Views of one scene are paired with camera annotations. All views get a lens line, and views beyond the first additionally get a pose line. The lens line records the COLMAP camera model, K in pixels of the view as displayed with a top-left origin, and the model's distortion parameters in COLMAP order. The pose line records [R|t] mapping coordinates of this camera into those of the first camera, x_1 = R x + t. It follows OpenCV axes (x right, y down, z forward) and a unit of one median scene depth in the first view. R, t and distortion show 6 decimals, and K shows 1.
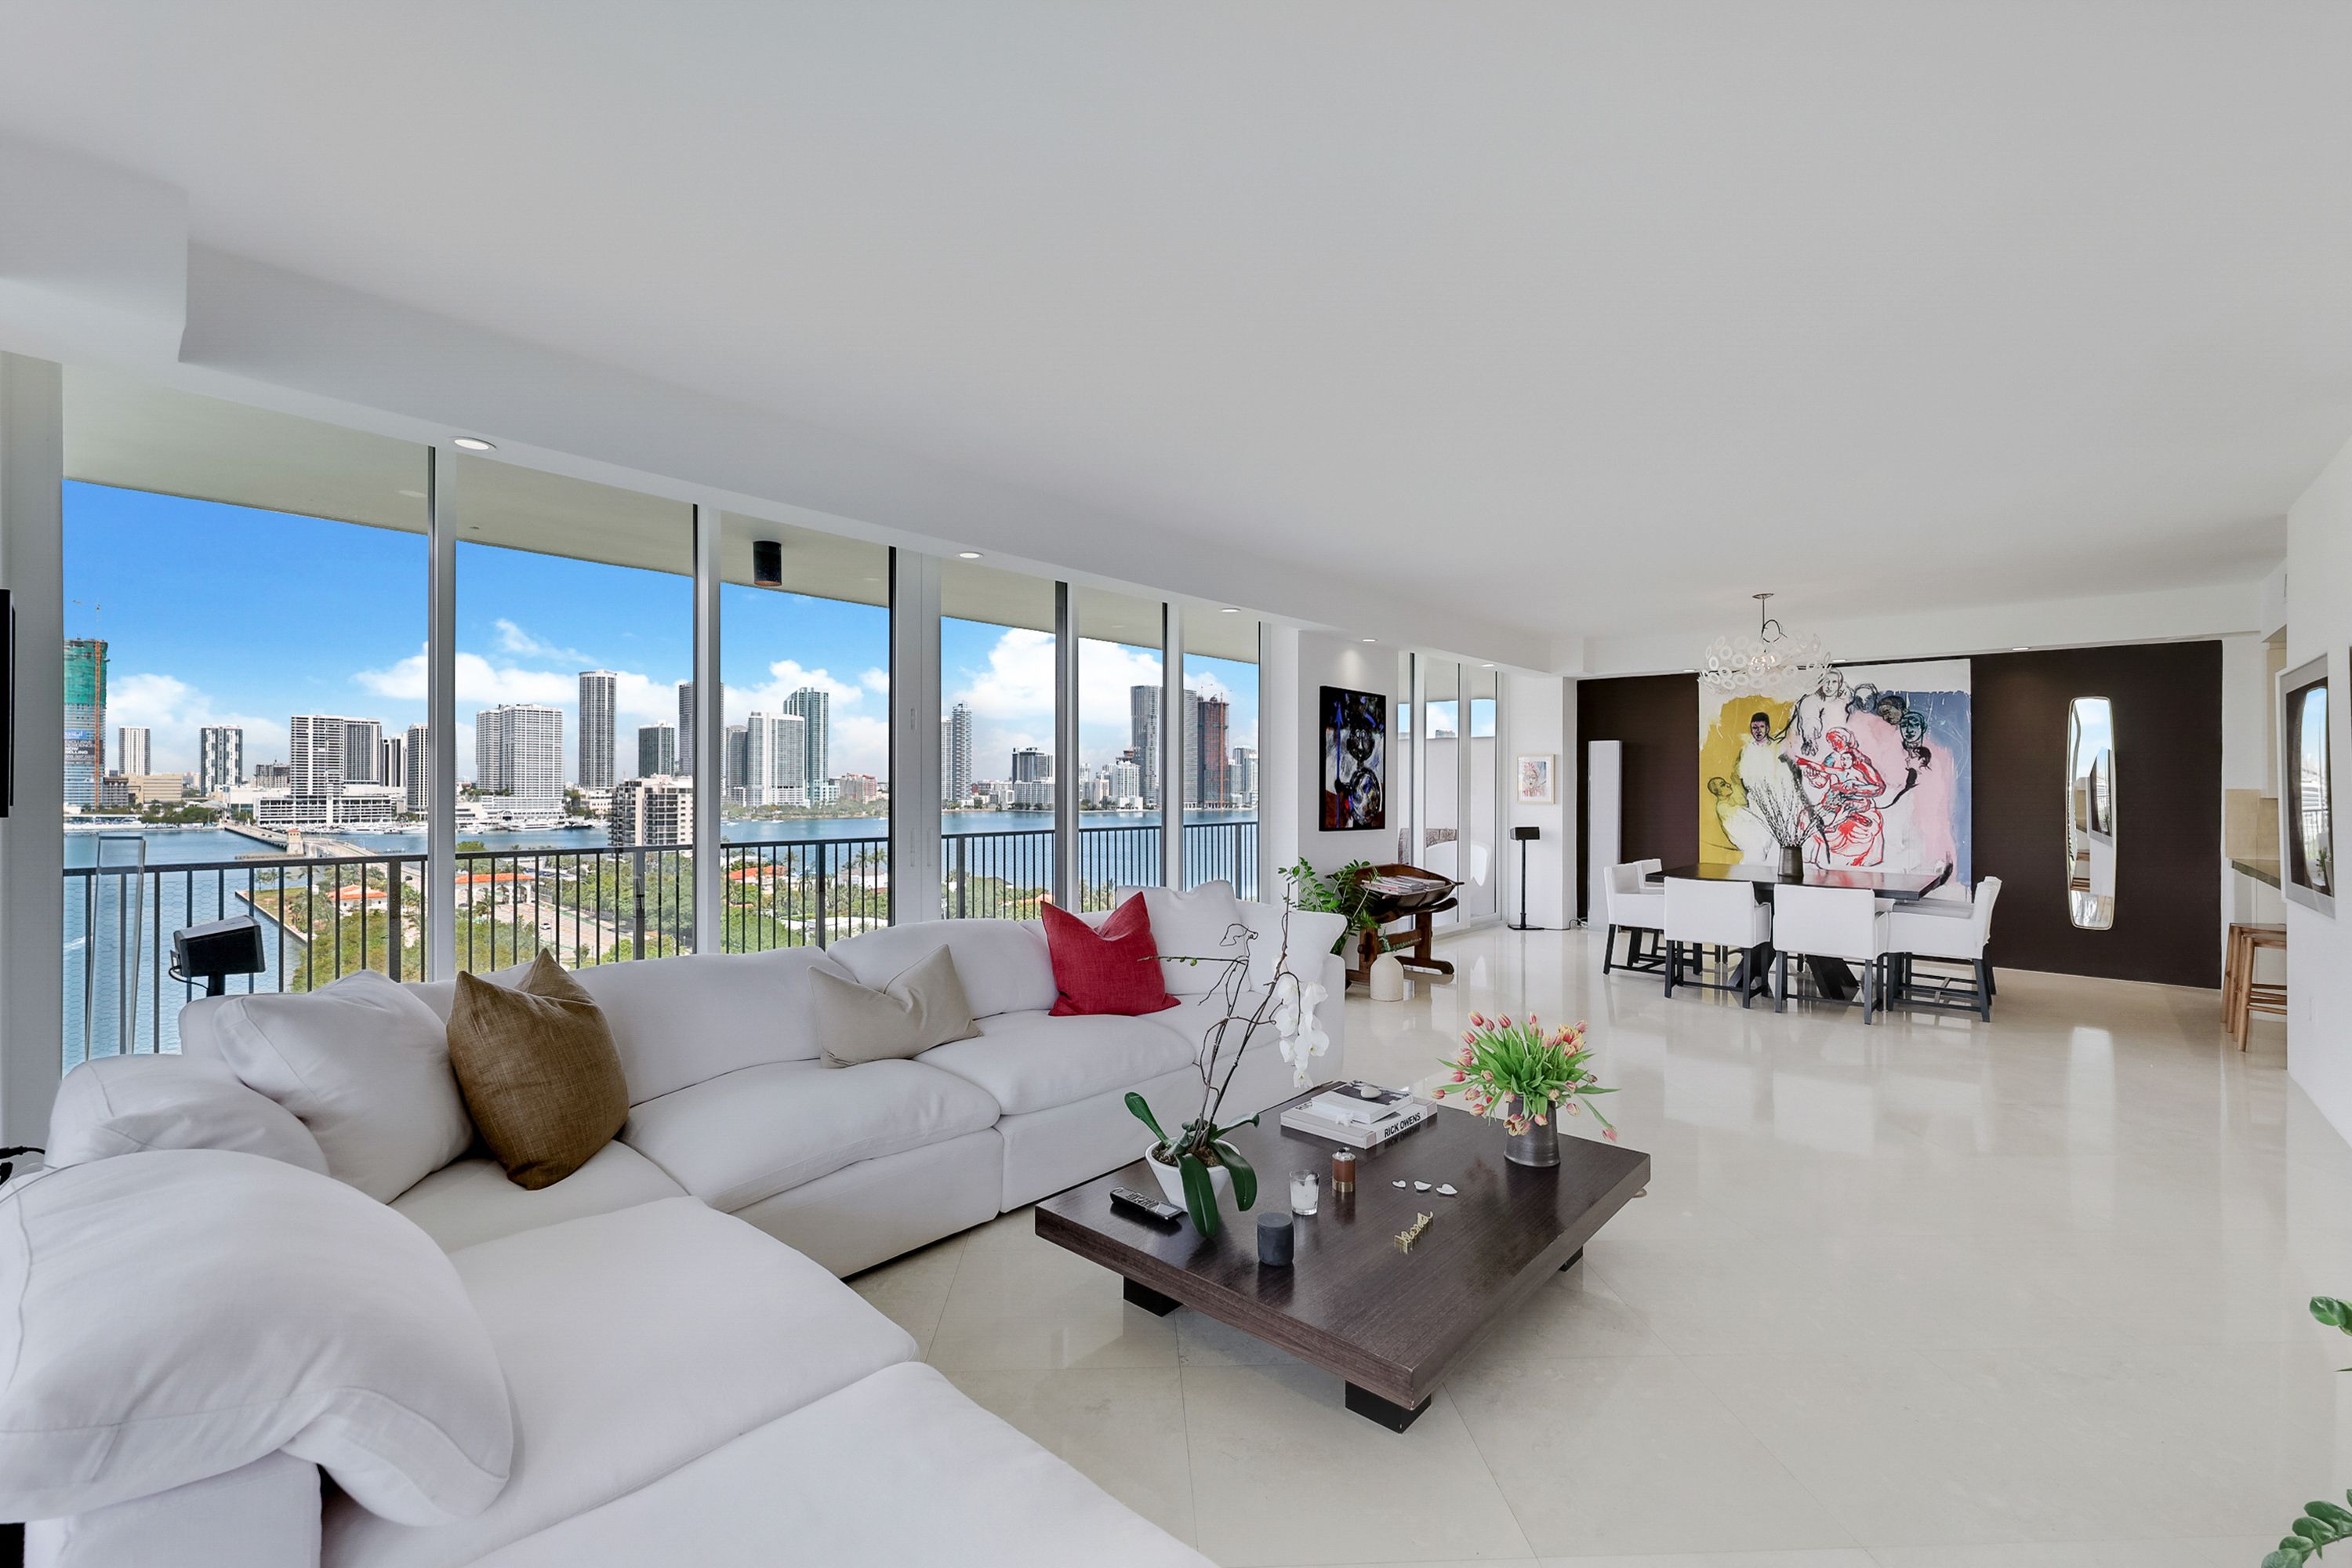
lens RADIAL K [[980.3, 0, 1183.8], [0, 980.3, 781.3], [0, 0, 1]] dist [0.000281, 0.000625]
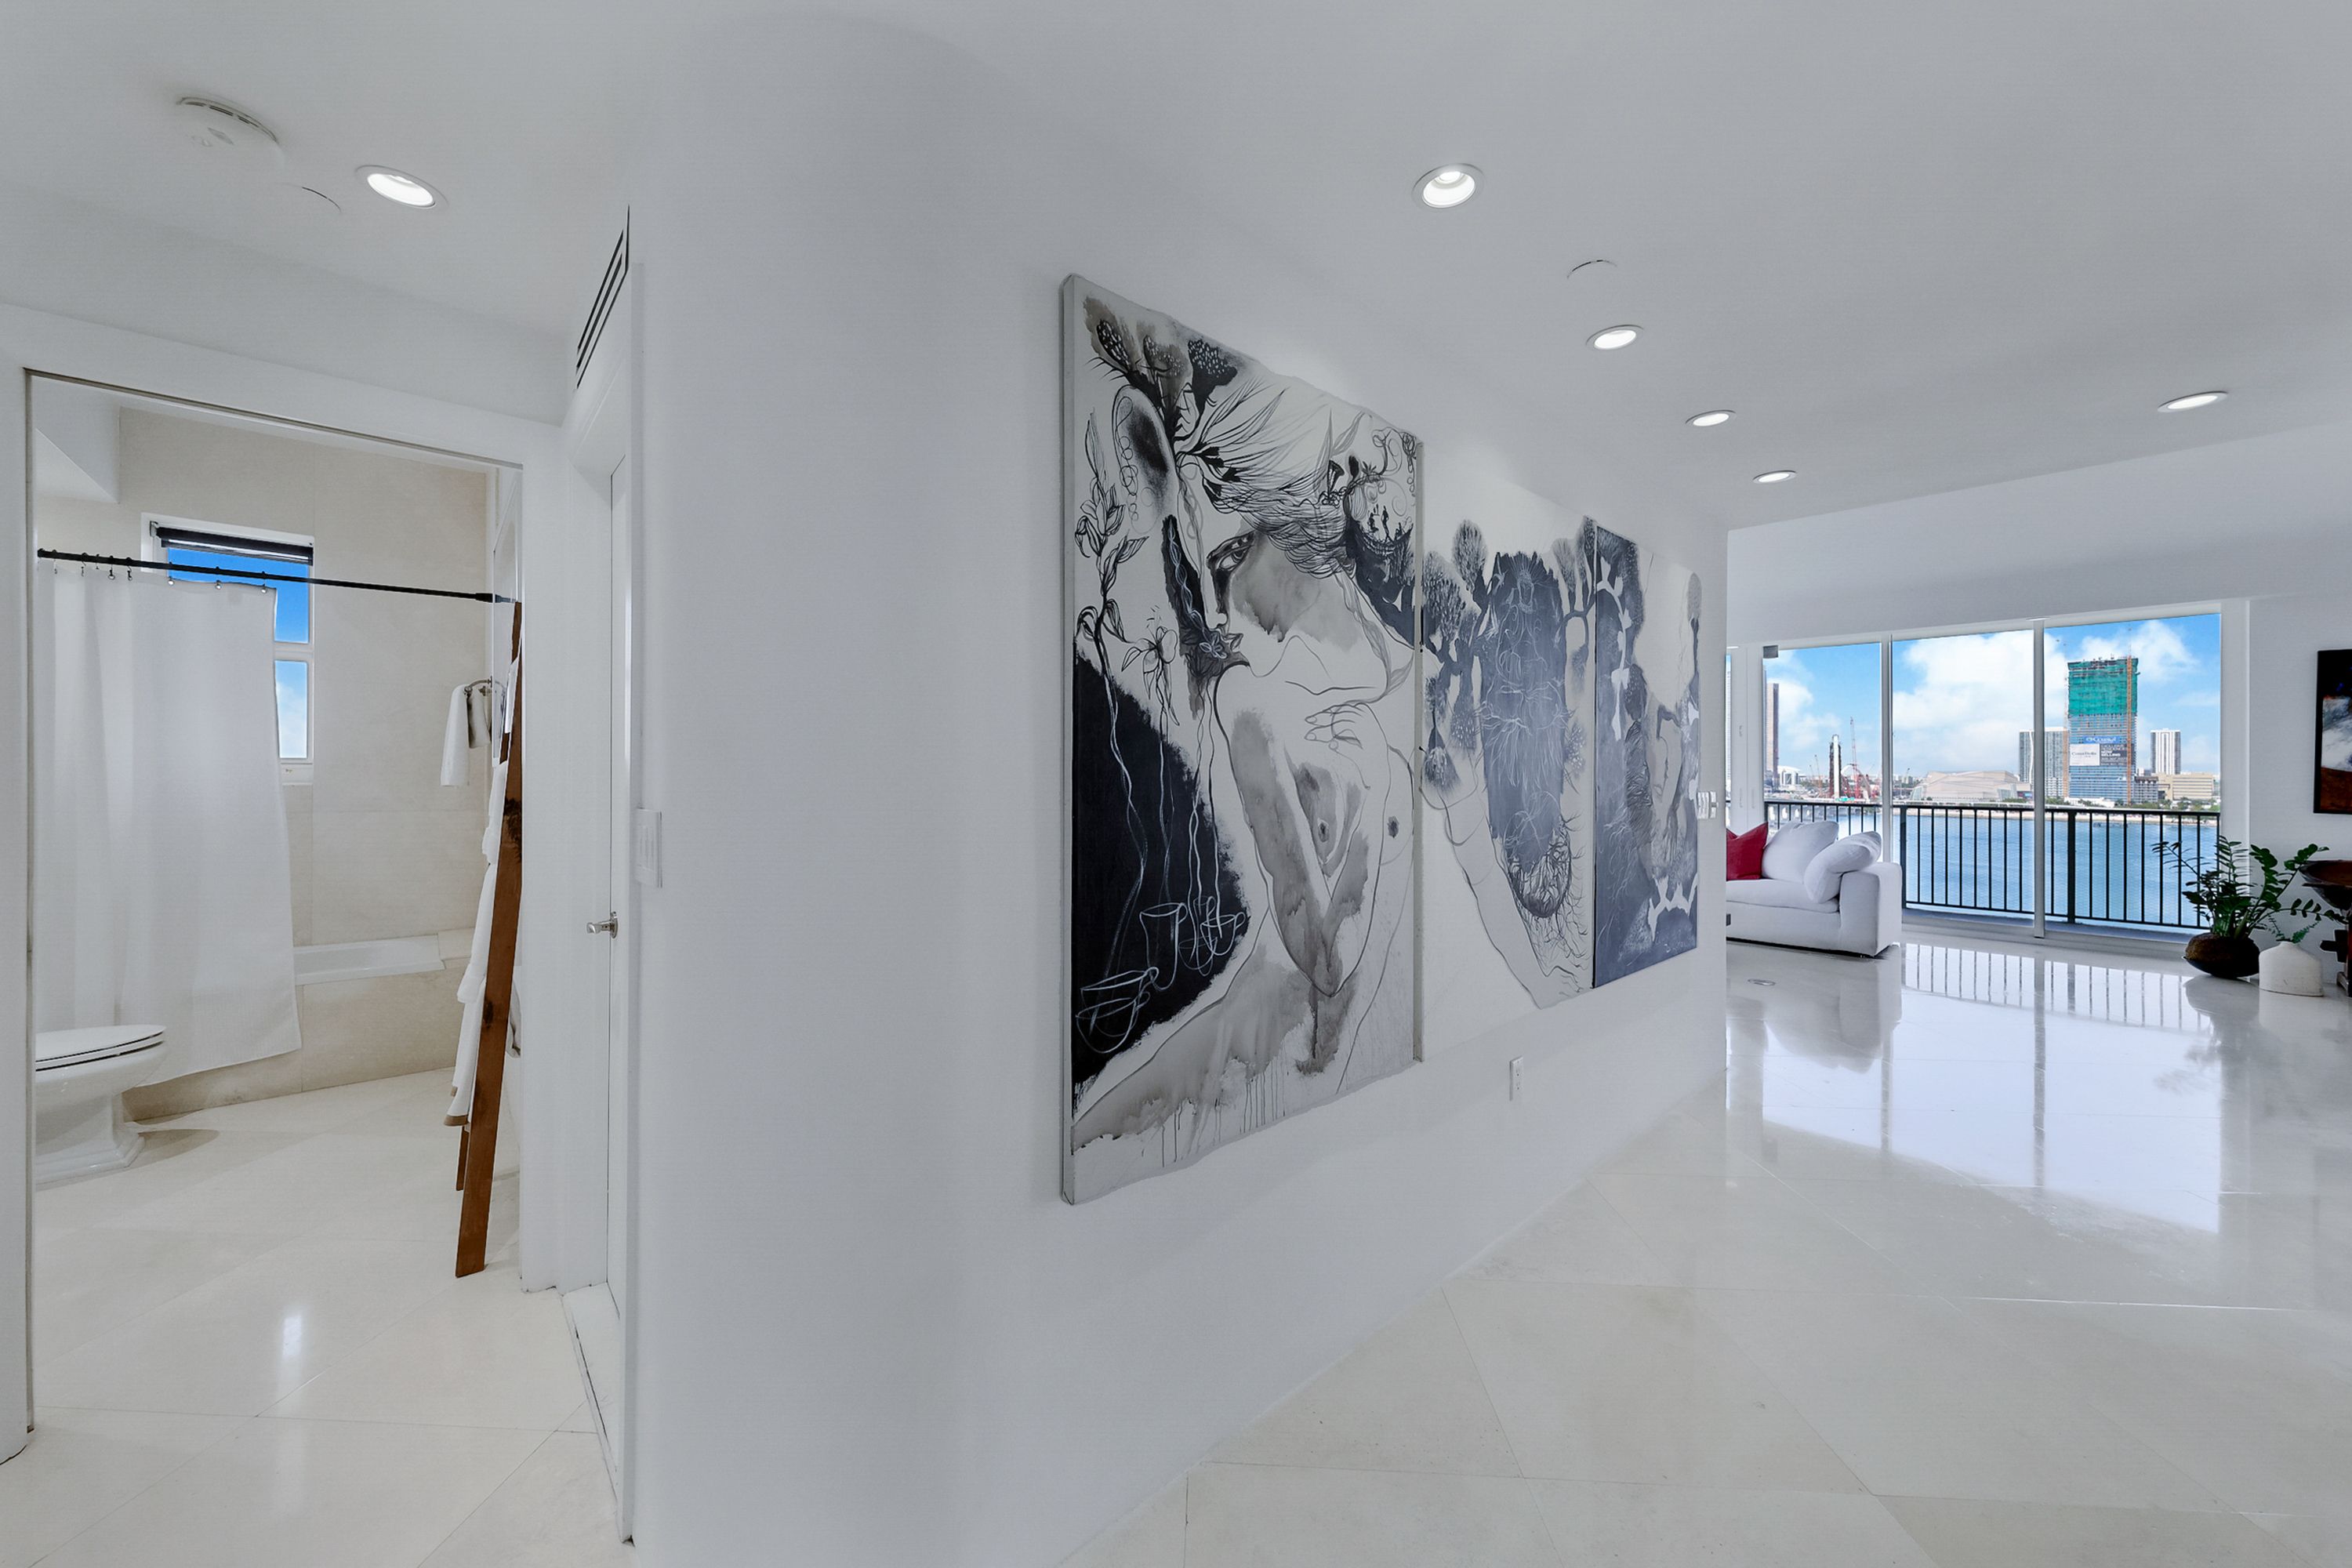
lens RADIAL K [[842.6, 0, 1157.4], [0, 842.6, 775.3], [0, 0, 1]] dist [0.000142, -0.000834]
pose [[-0.125396, -0.001939, -0.992105, 0.827175], [-0.003256, 0.999994, -0.001543, 0.016215], [0.992101, 0.003037, -0.125402, 0.028083]]
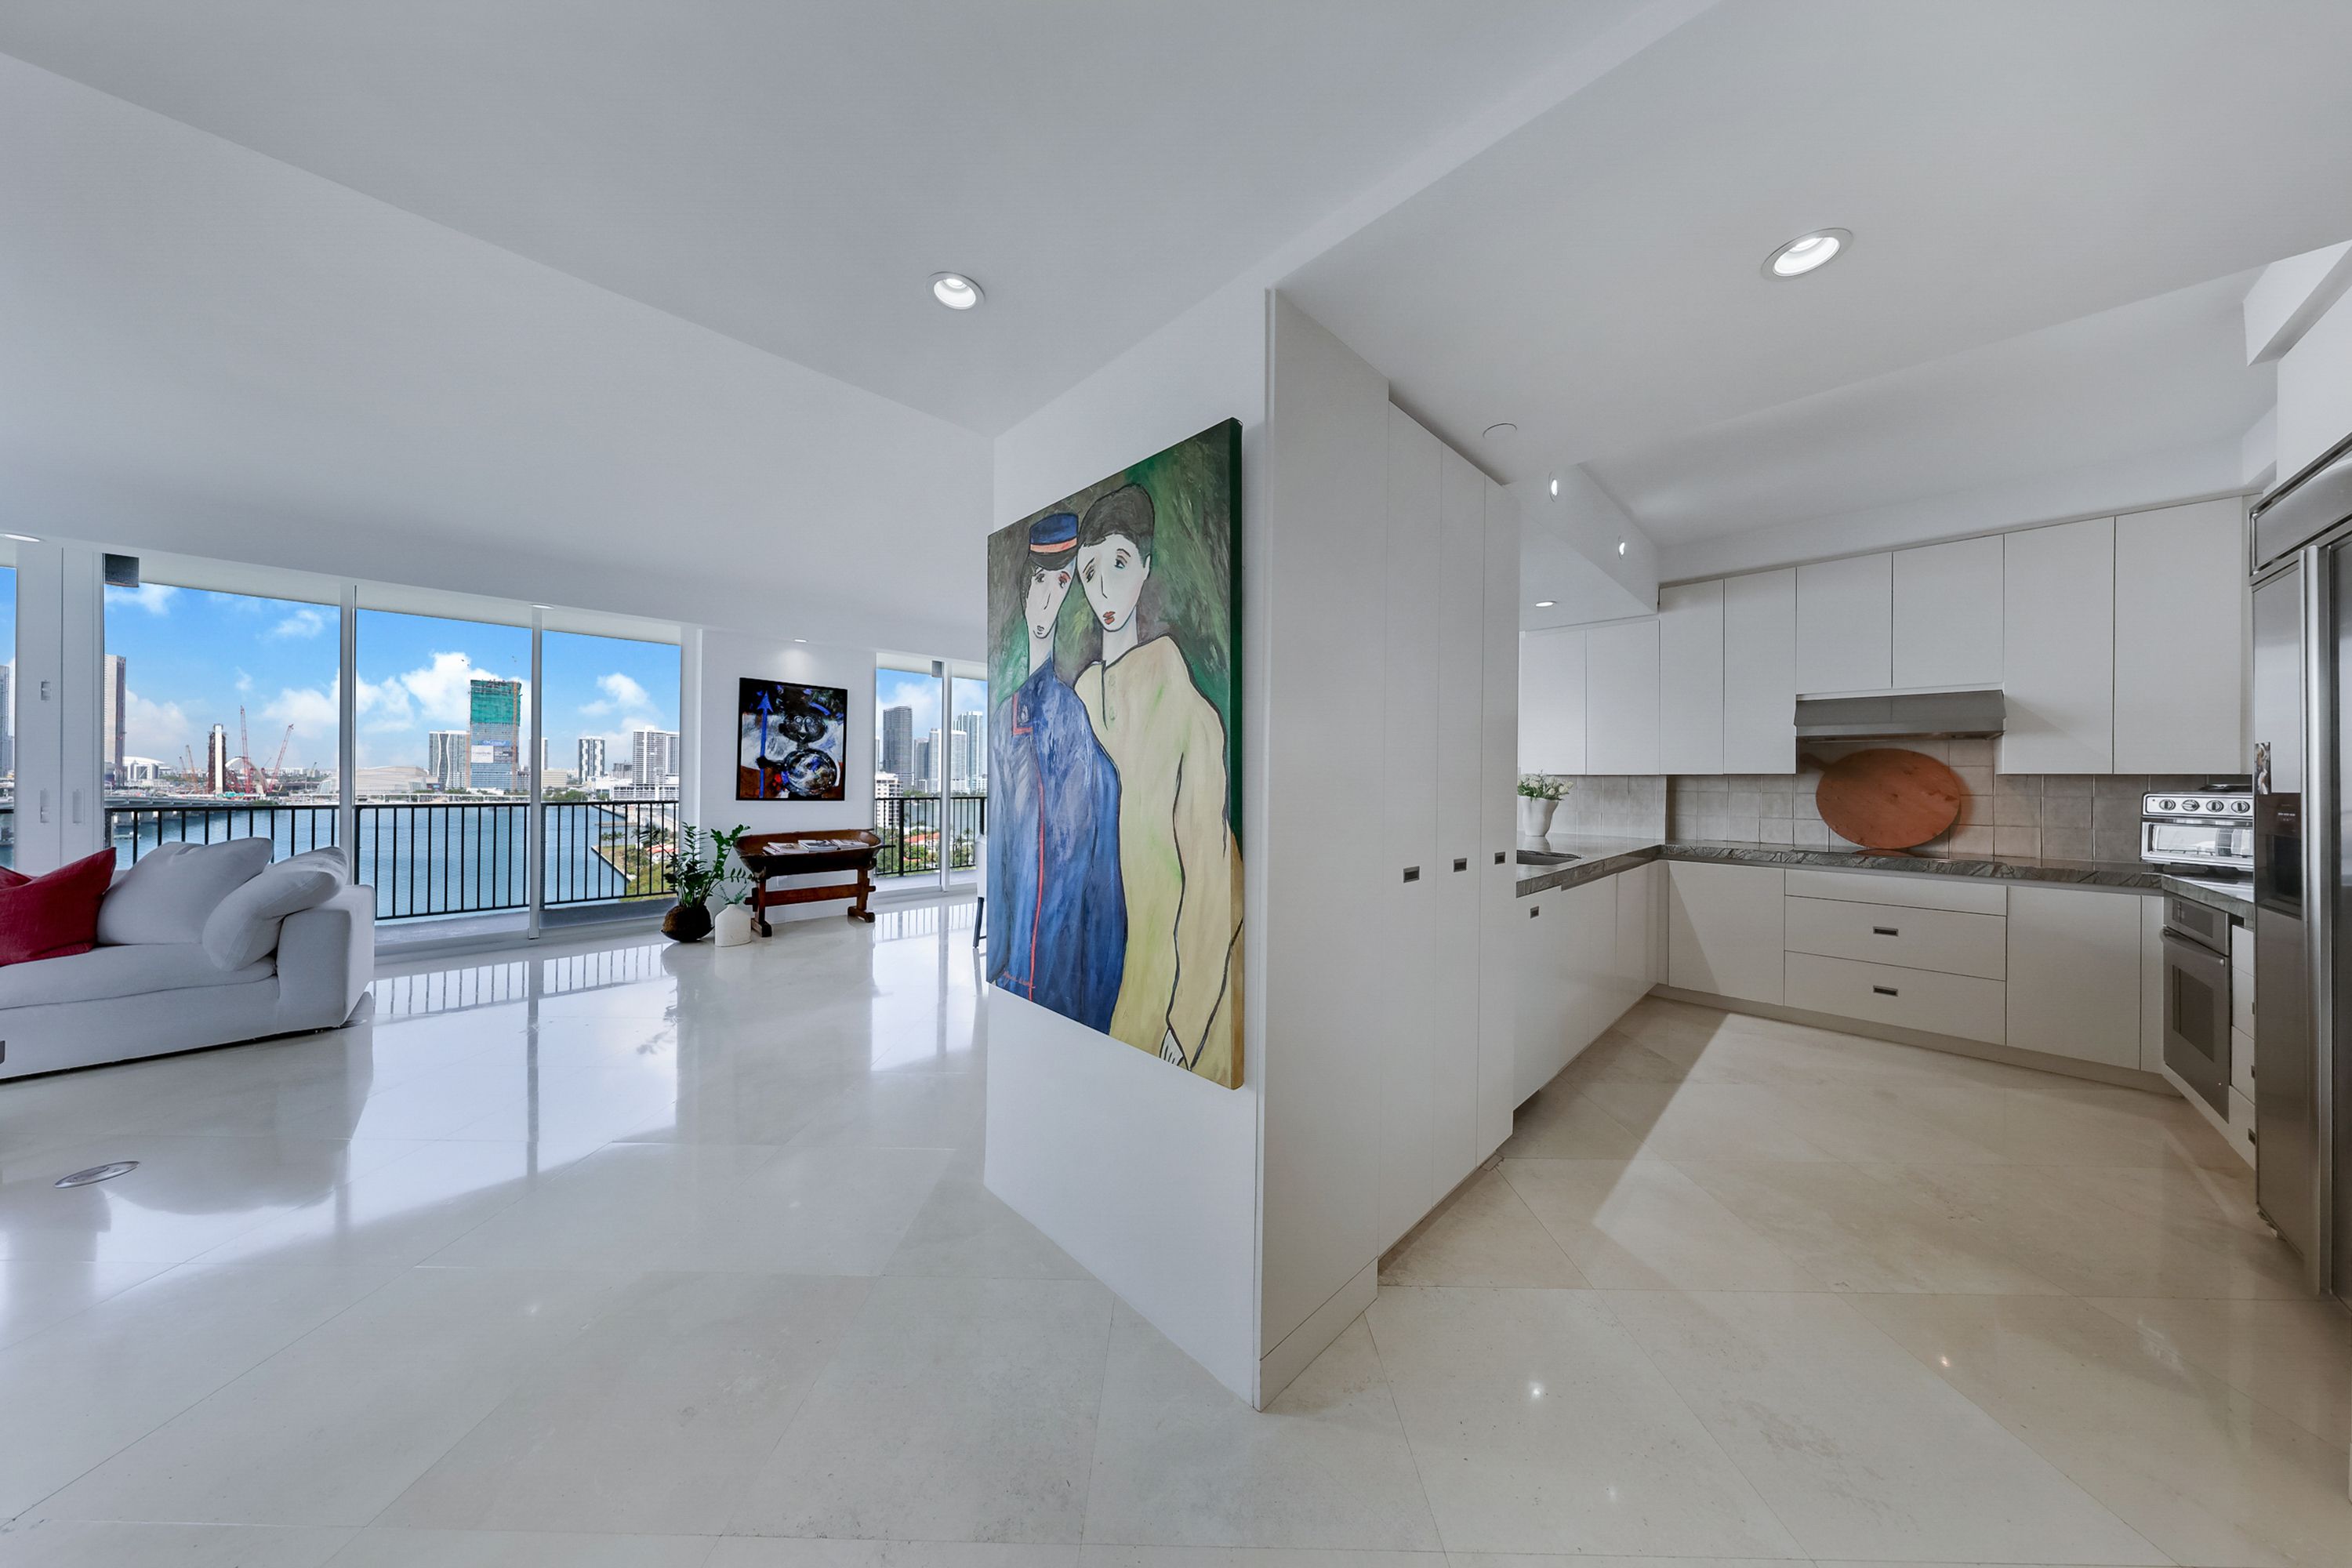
lens RADIAL K [[695.7, 0, 1182.9], [0, 695.7, 769.9], [0, 0, 1]] dist [0.001779, 0.000277]
pose [[0.997228, 0.003627, -0.074319, 0.588811], [-0.004372, 0.999942, -0.009856, 0.015600], [0.074279, 0.010153, 0.997186, 0.154748]]
